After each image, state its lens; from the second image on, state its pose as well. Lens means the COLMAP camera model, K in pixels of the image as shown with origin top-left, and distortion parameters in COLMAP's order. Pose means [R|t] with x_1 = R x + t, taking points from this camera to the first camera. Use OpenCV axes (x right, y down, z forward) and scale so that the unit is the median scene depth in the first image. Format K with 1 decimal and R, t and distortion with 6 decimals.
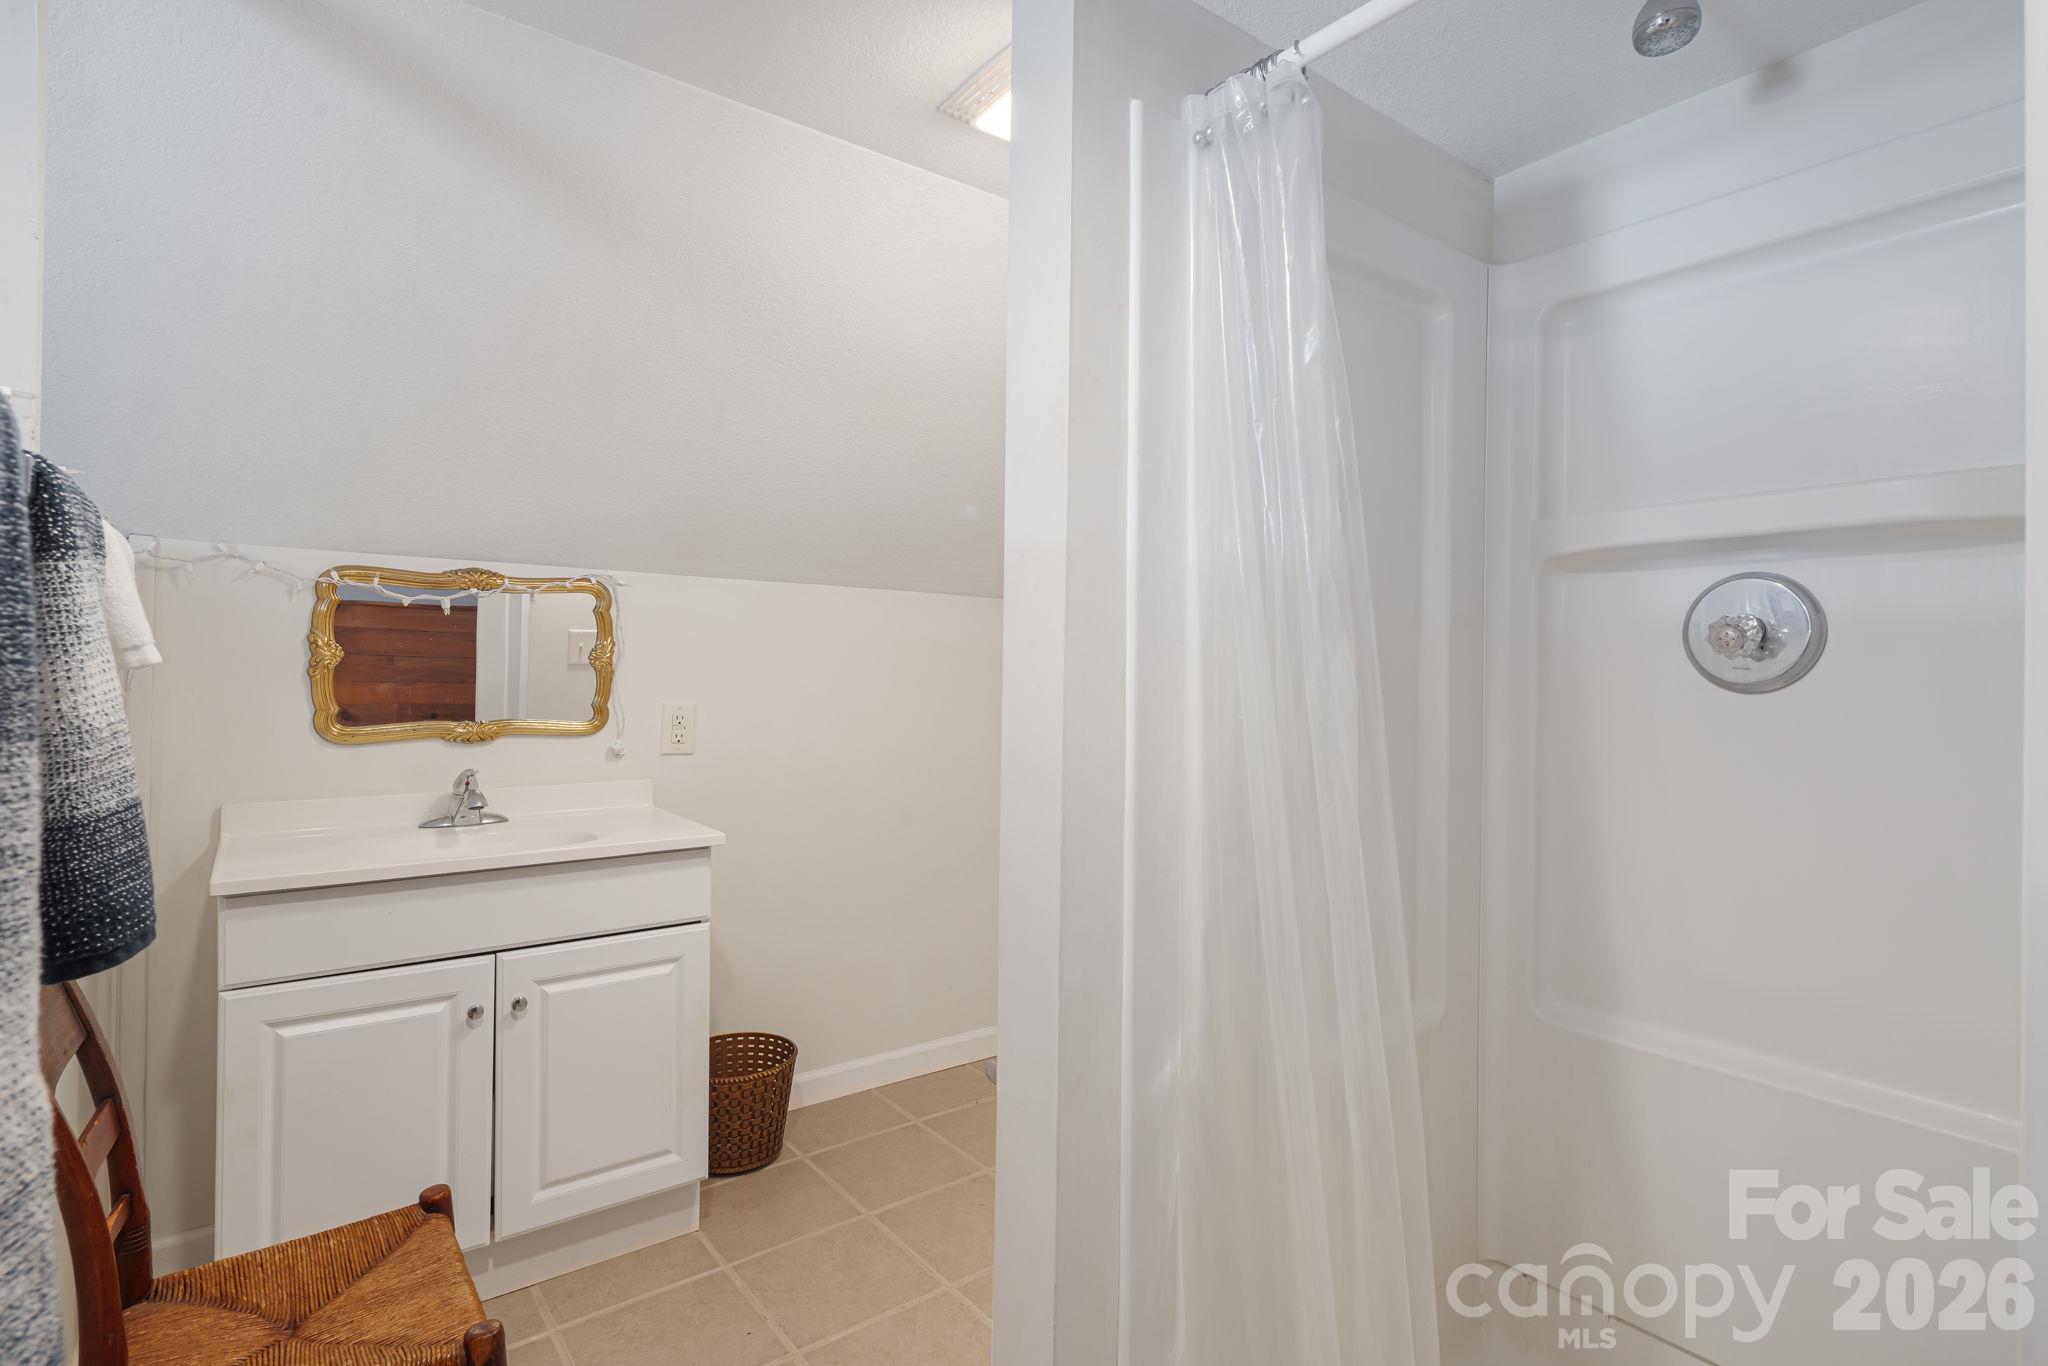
lens RADIAL K [[1007.6, 0, 1020.7], [0, 1007.6, 695.6], [0, 0, 1]] dist [0.001679, -0.002267]
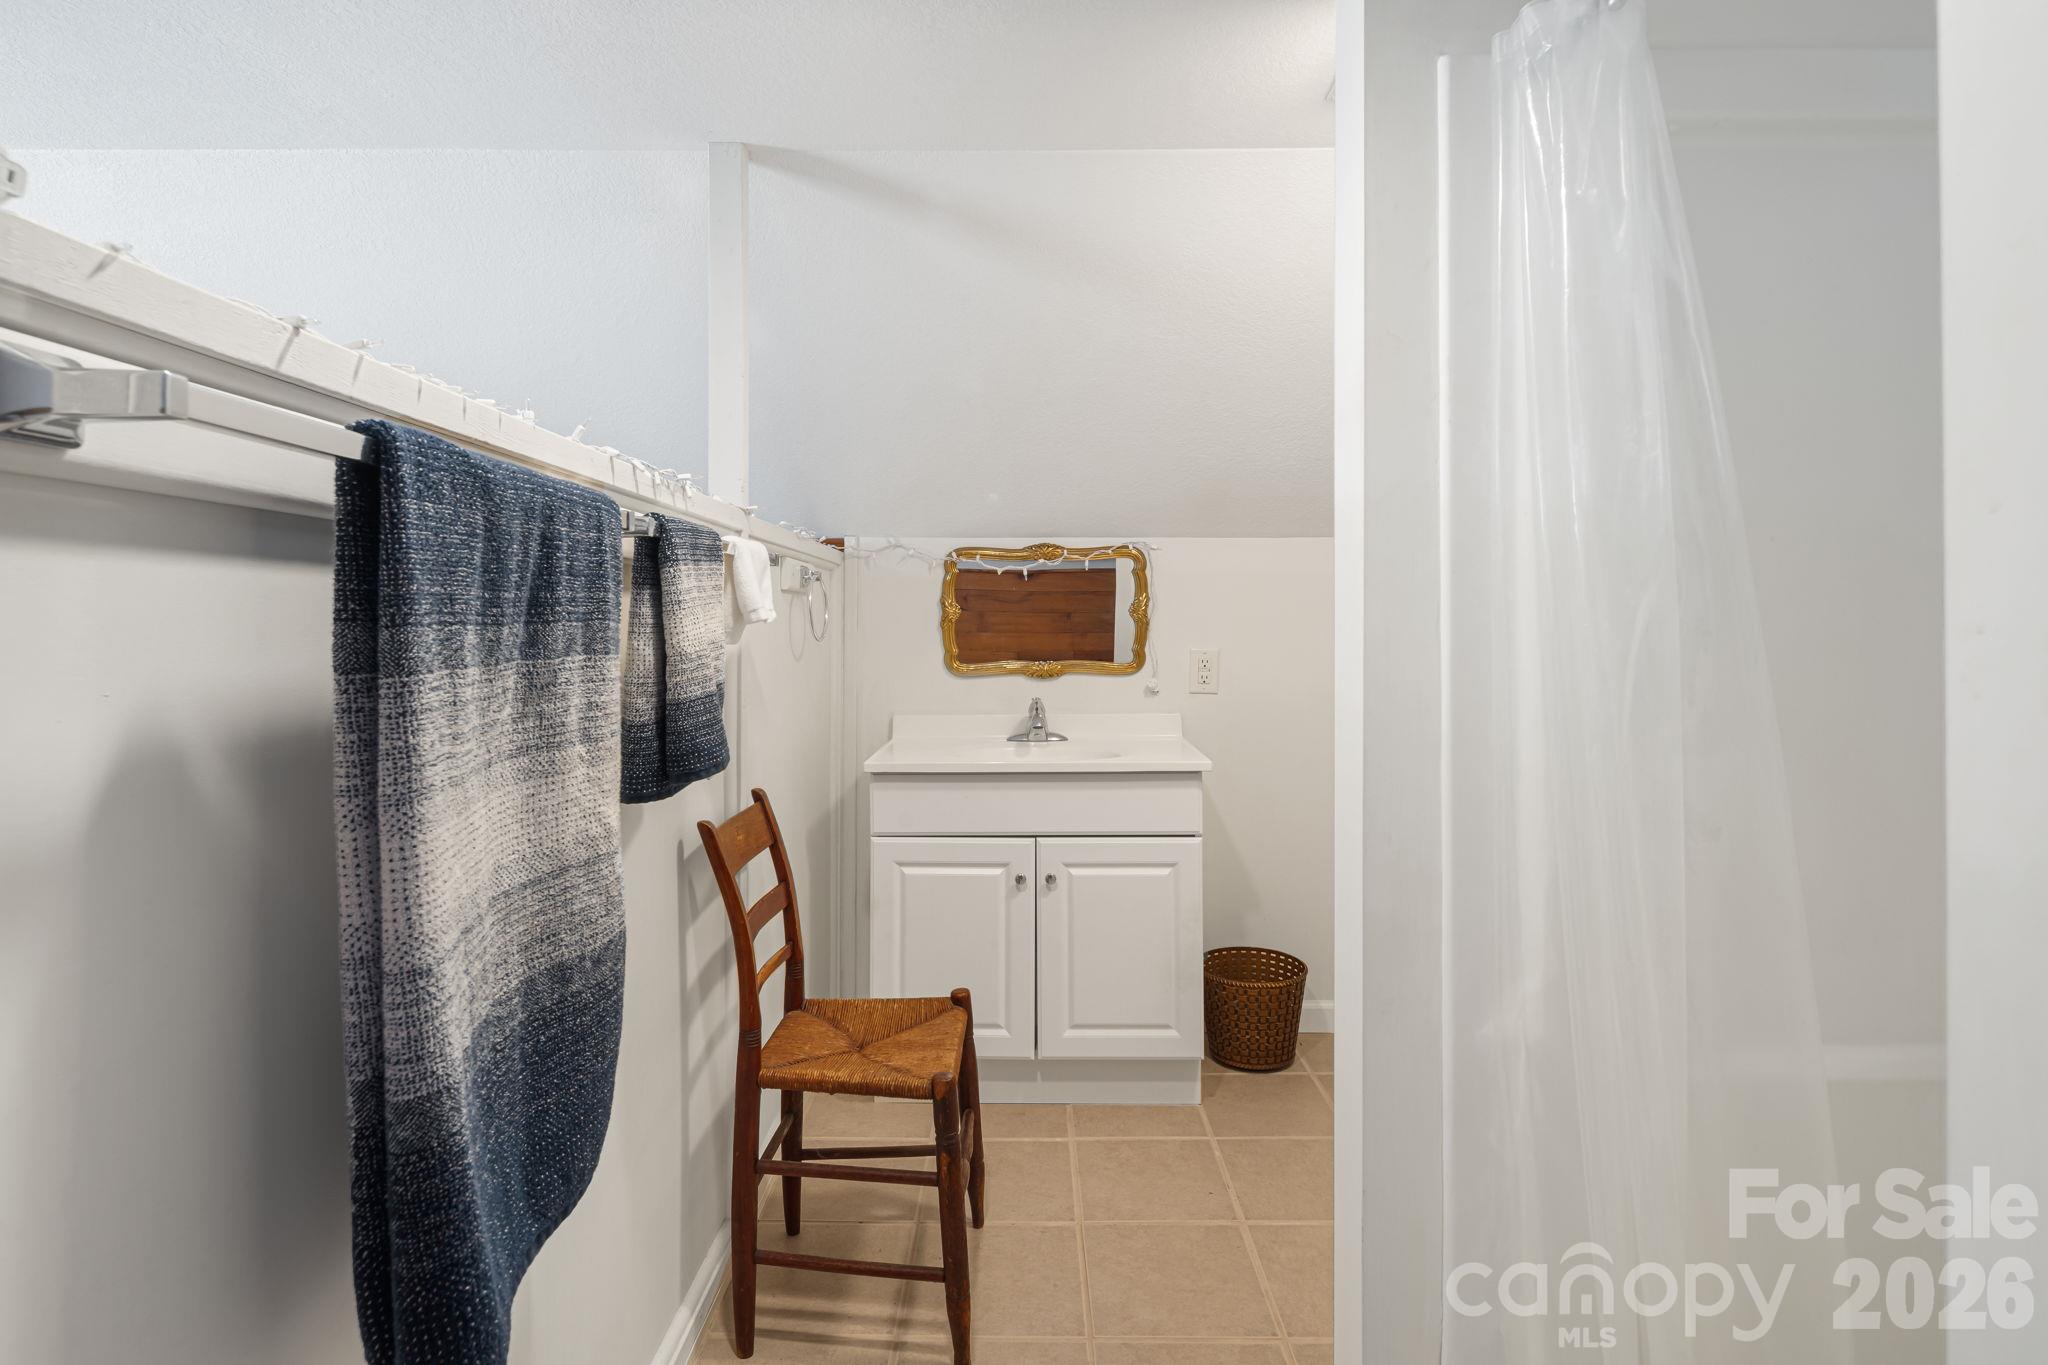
lens RADIAL K [[996.6, 0, 1017.7], [0, 996.6, 642.8], [0, 0, 1]] dist [0.003030, 0.000206]
pose [[0.790270, 0.001502, -0.612757, 0.234187], [-0.003217, 0.999993, -0.001698, 0.004295], [0.612750, 0.003313, 0.790270, -0.037778]]
